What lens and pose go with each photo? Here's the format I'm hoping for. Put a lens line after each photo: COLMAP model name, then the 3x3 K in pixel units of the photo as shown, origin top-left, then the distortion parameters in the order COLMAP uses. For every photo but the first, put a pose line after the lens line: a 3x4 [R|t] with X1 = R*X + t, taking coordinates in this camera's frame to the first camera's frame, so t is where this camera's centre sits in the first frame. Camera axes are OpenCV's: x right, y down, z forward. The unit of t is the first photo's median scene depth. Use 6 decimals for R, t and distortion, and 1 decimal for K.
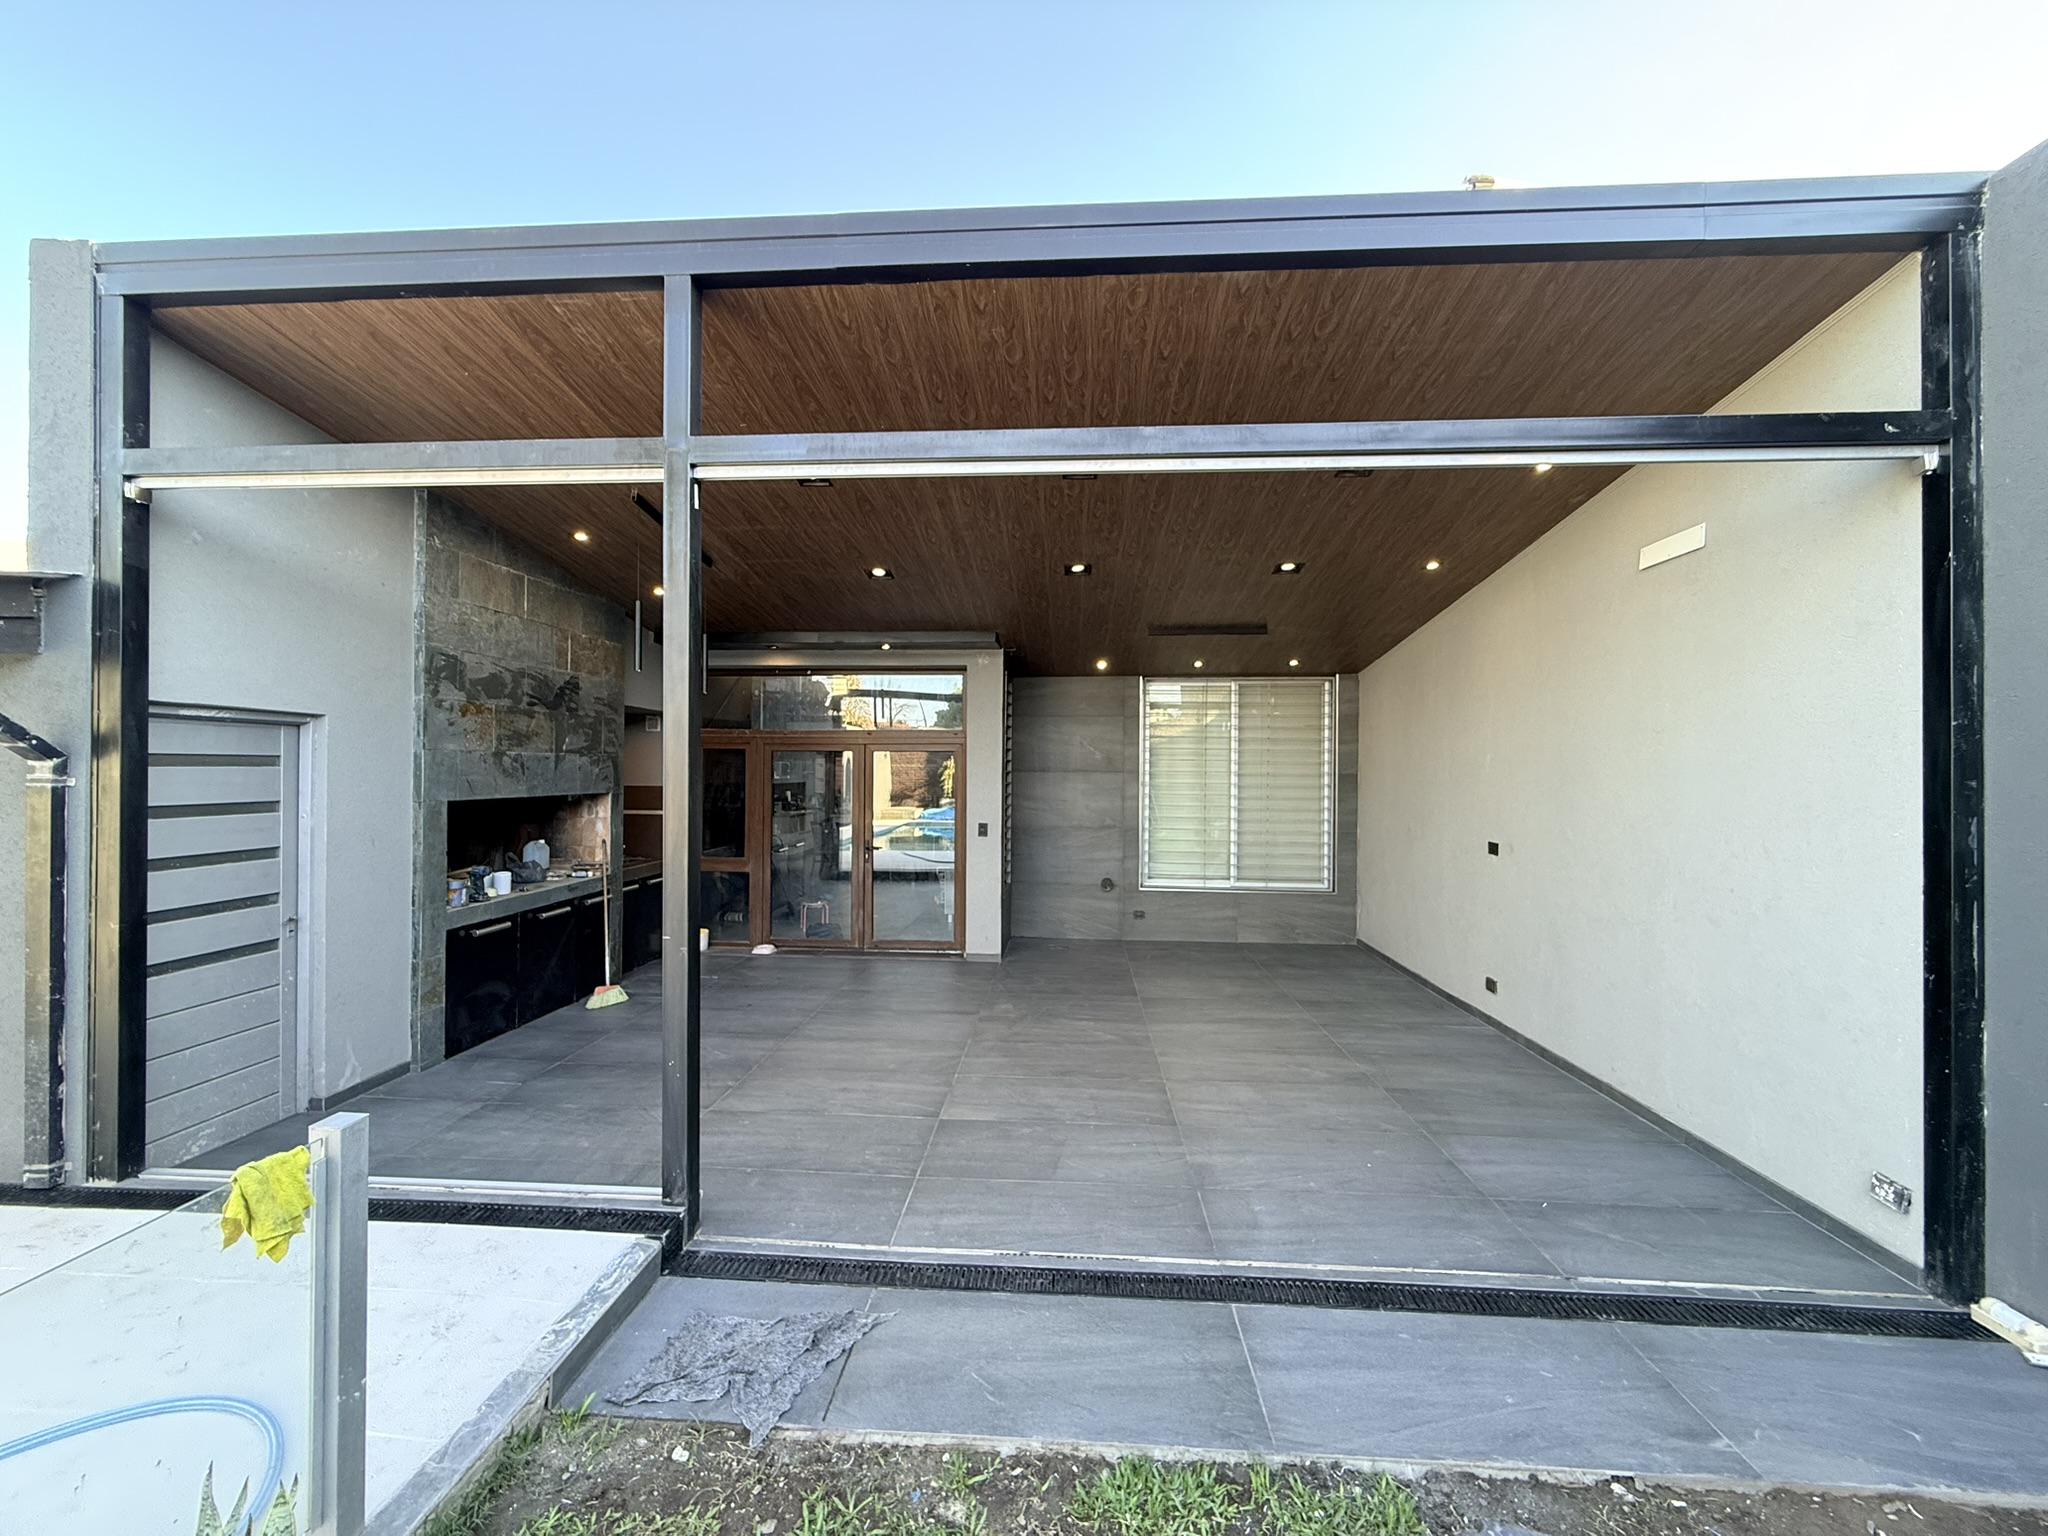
lens RADIAL K [[815.0, 0, 1017.4], [0, 815.0, 766.7], [0, 0, 1]] dist [0.000221, -0.000103]
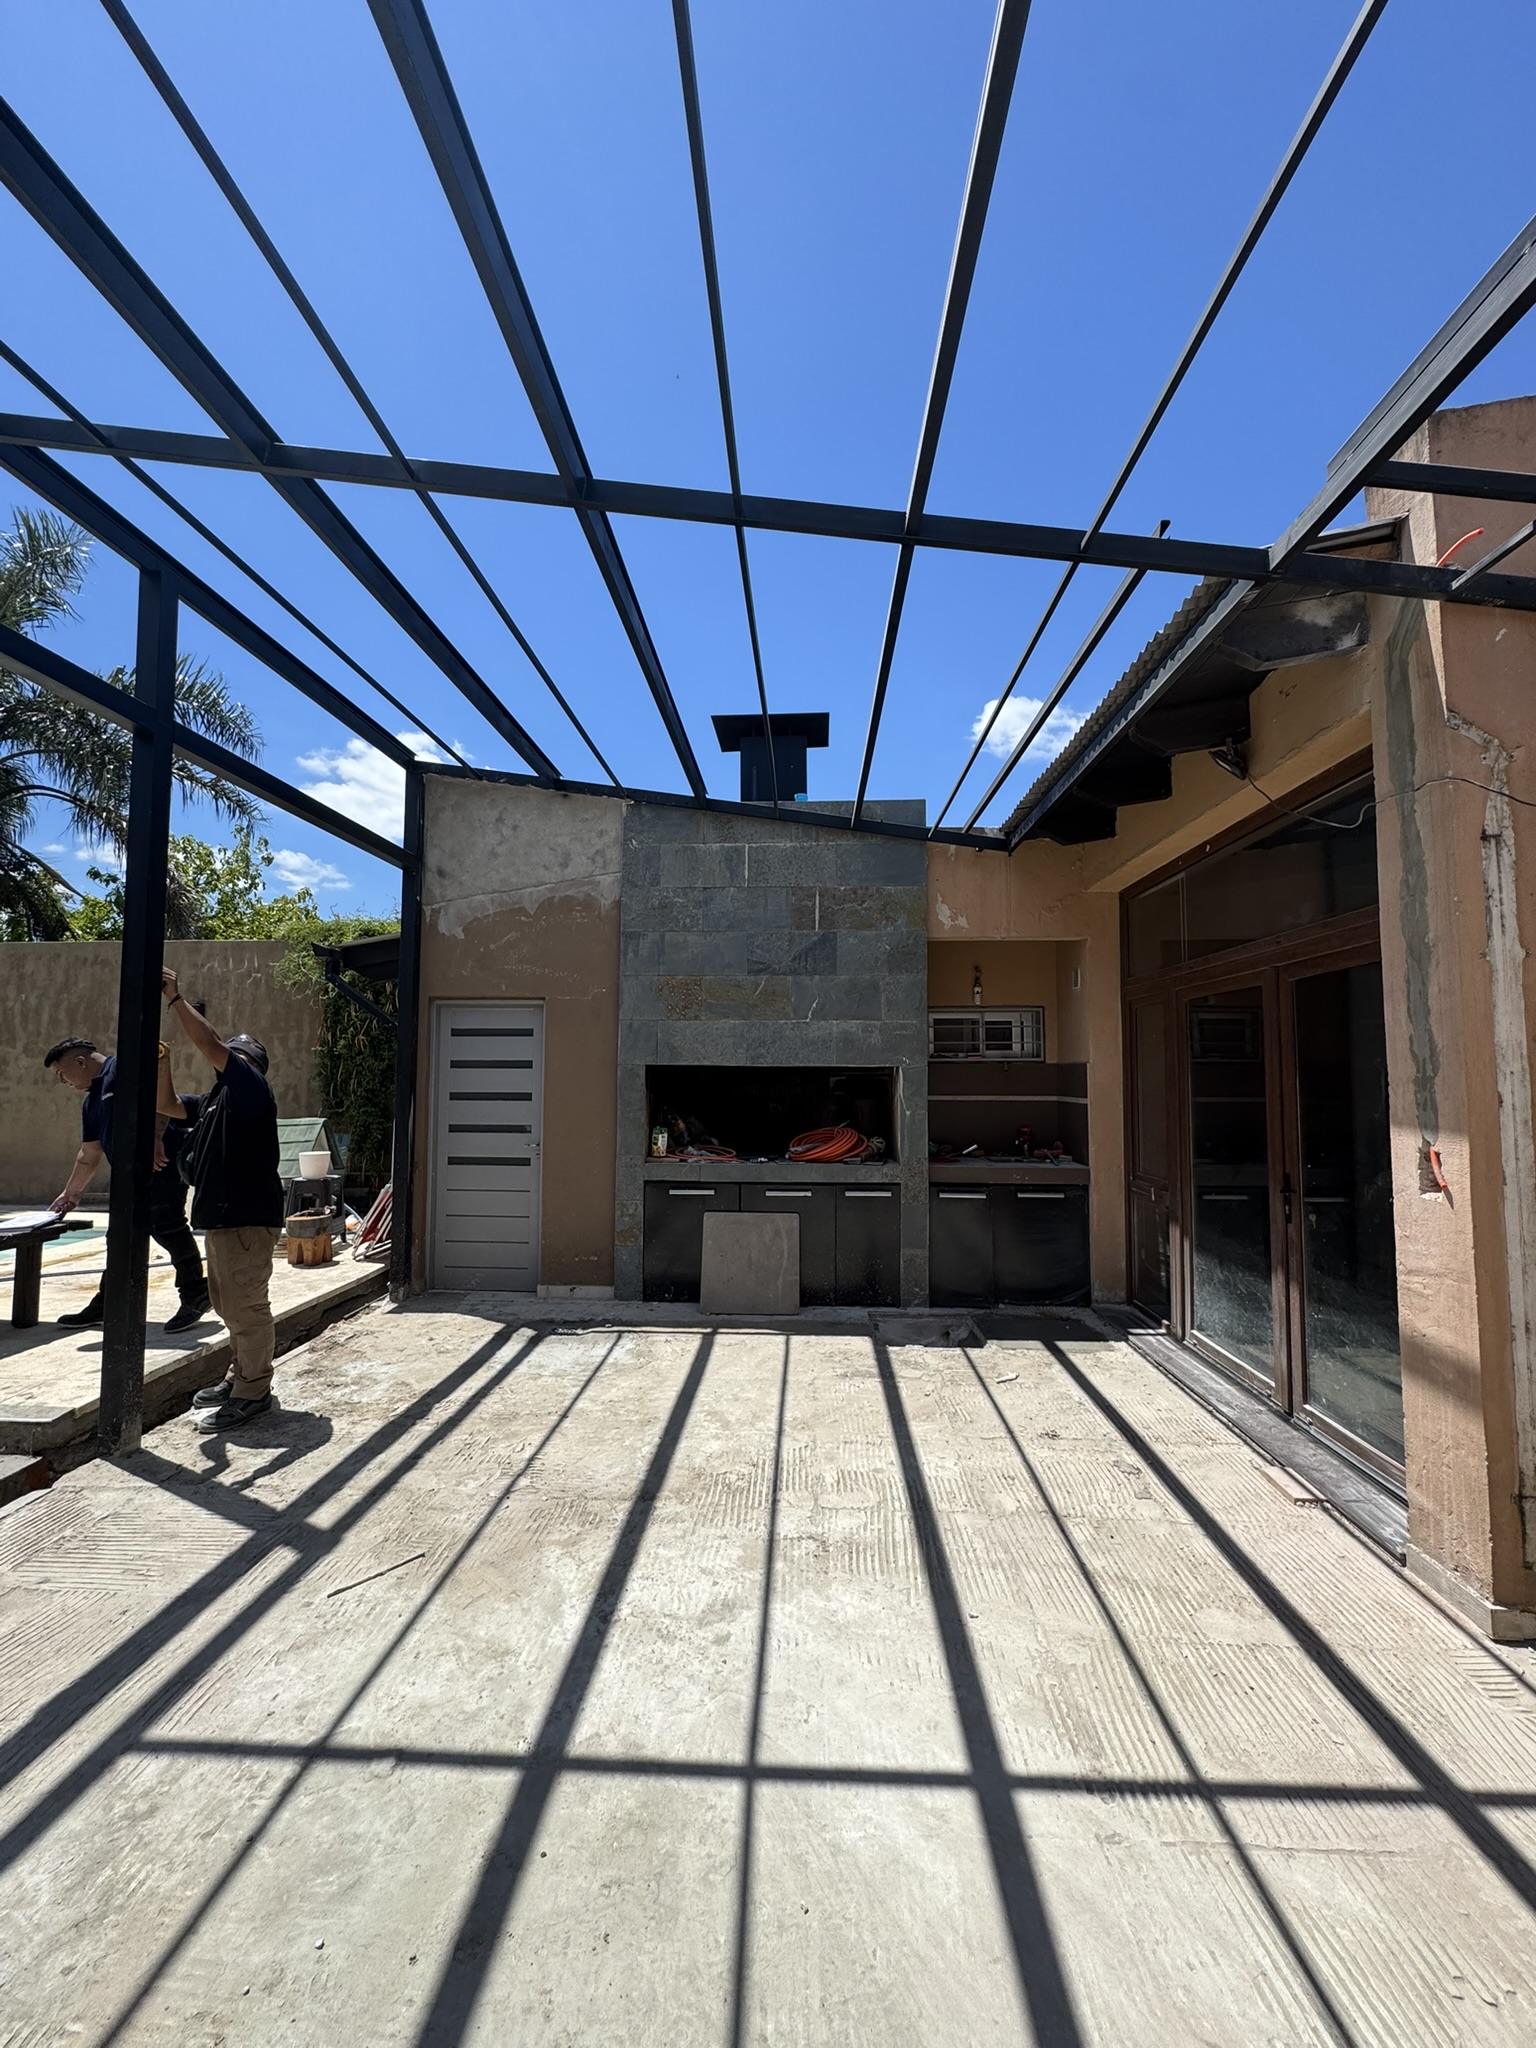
lens RADIAL K [[816.2, 0, 768.0], [0, 816.2, 1024.0], [0, 0, 1]] dist [-0.001703, 0.000032]
pose [[0.027391, -0.068535, -0.997273, 0.443648], [-0.002792, 0.997638, -0.068637, 0.063433], [0.999621, 0.004665, 0.027135, 1.146515]]
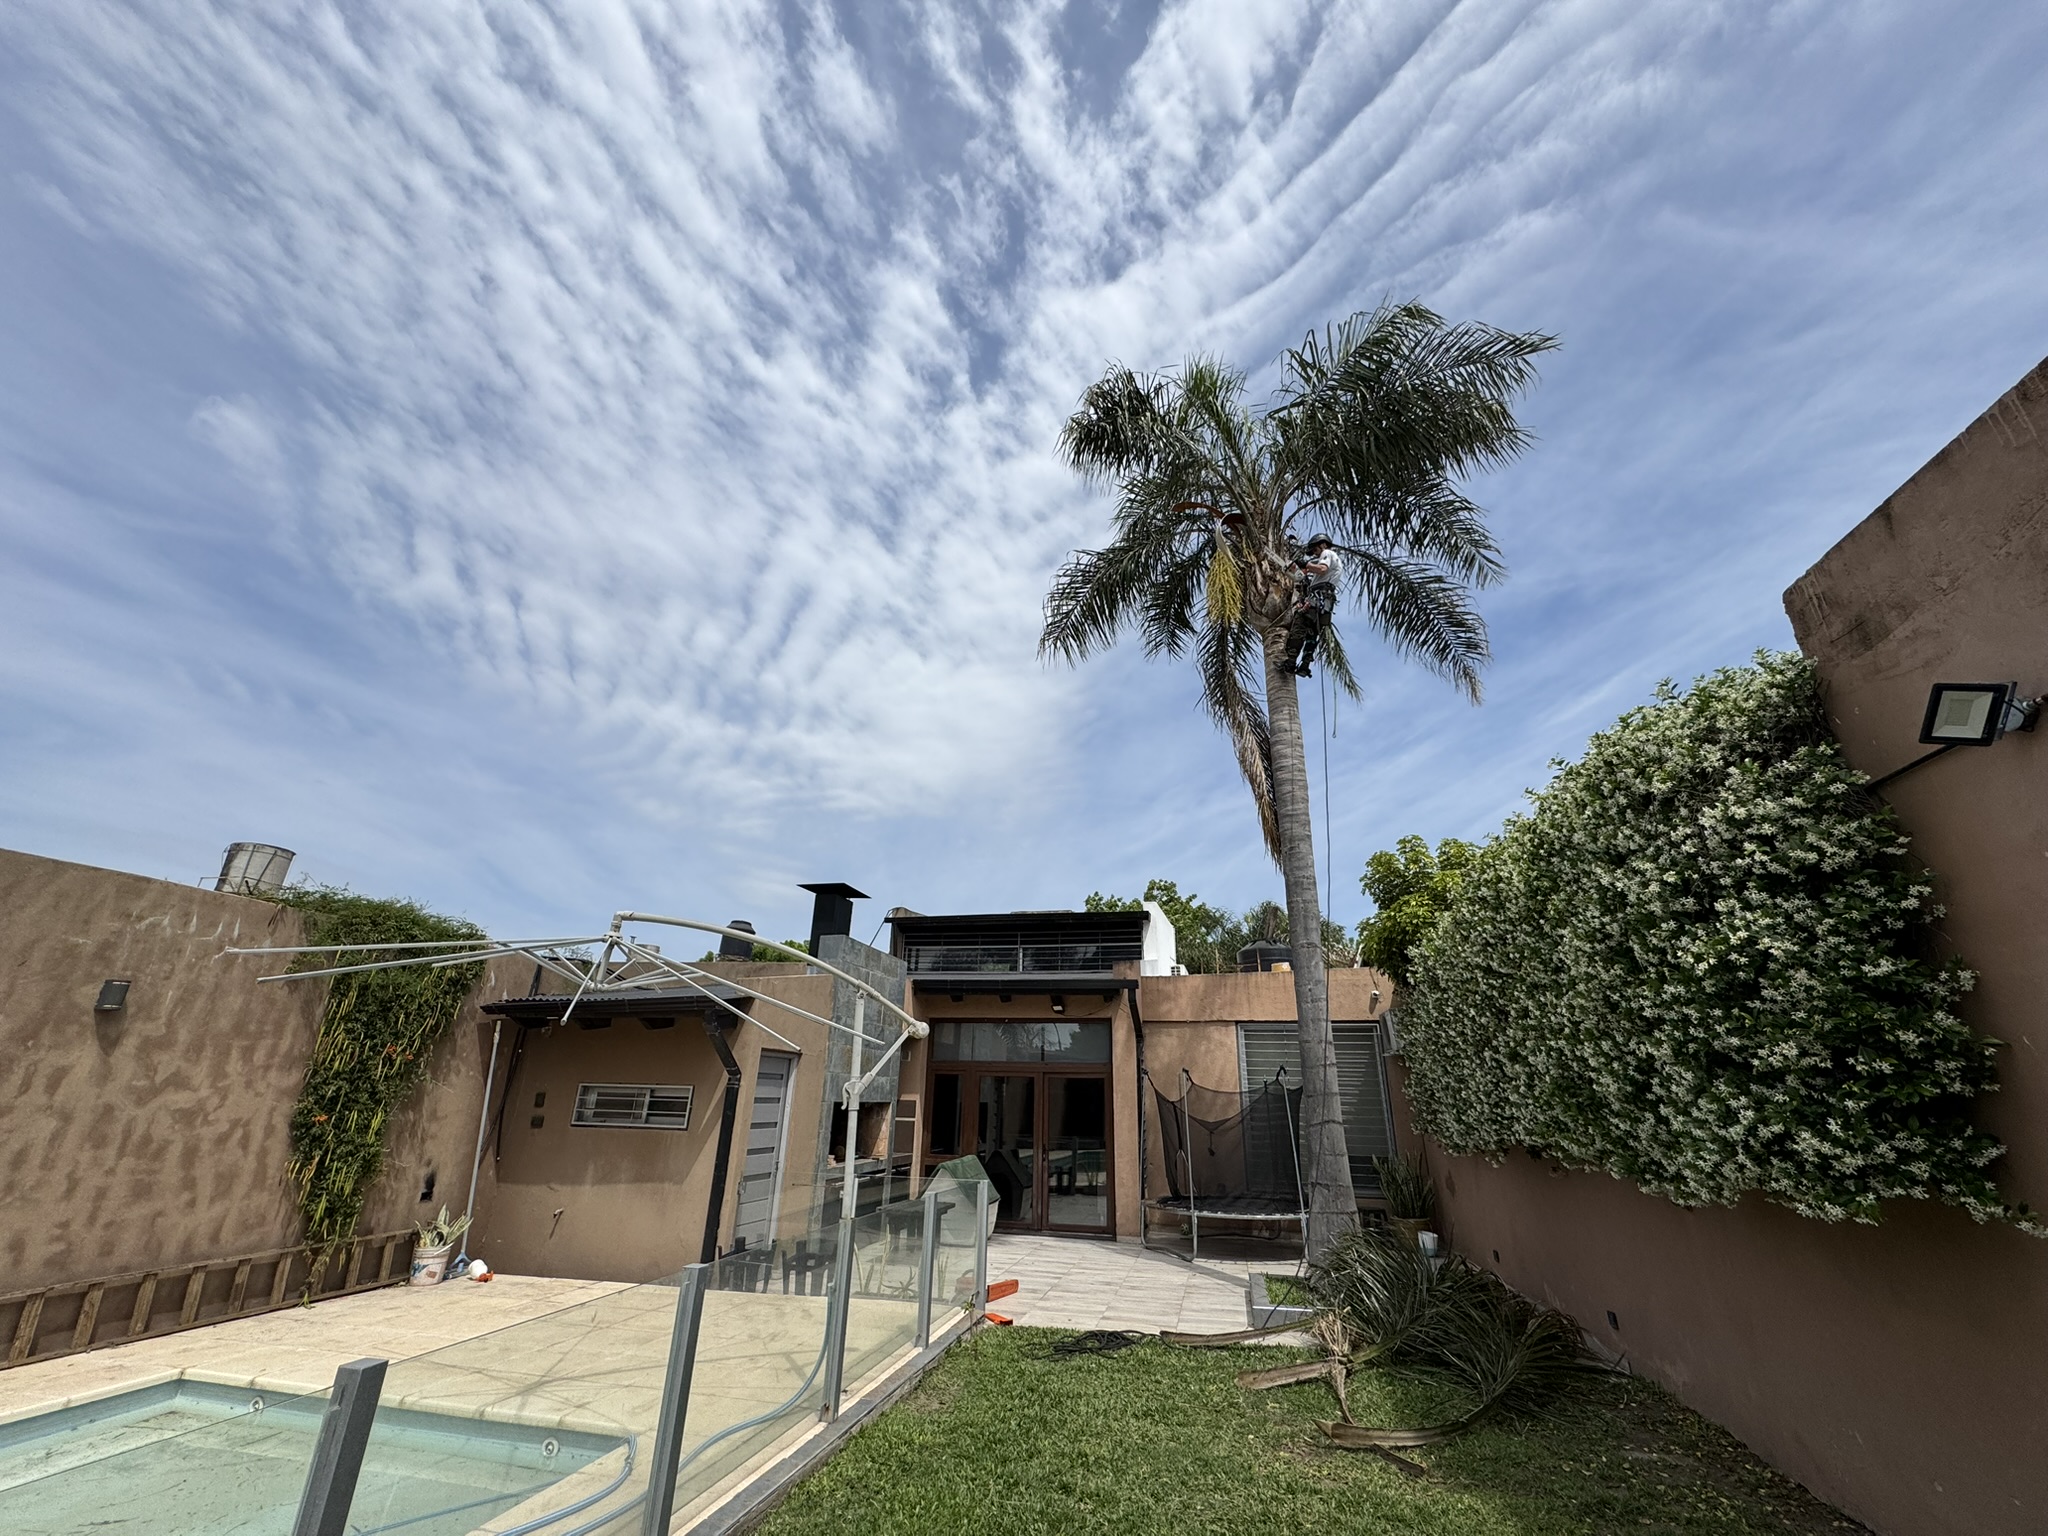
lens RADIAL K [[816.2, 0, 1024.4], [0, 816.2, 766.3], [0, 0, 1]] dist [-0.001703, 0.000032]
pose [[0.988159, -0.044097, -0.146963, 0.032569], [-0.014884, 0.925746, -0.377854, 0.030489], [0.152712, 0.375567, 0.914127, -0.913551]]
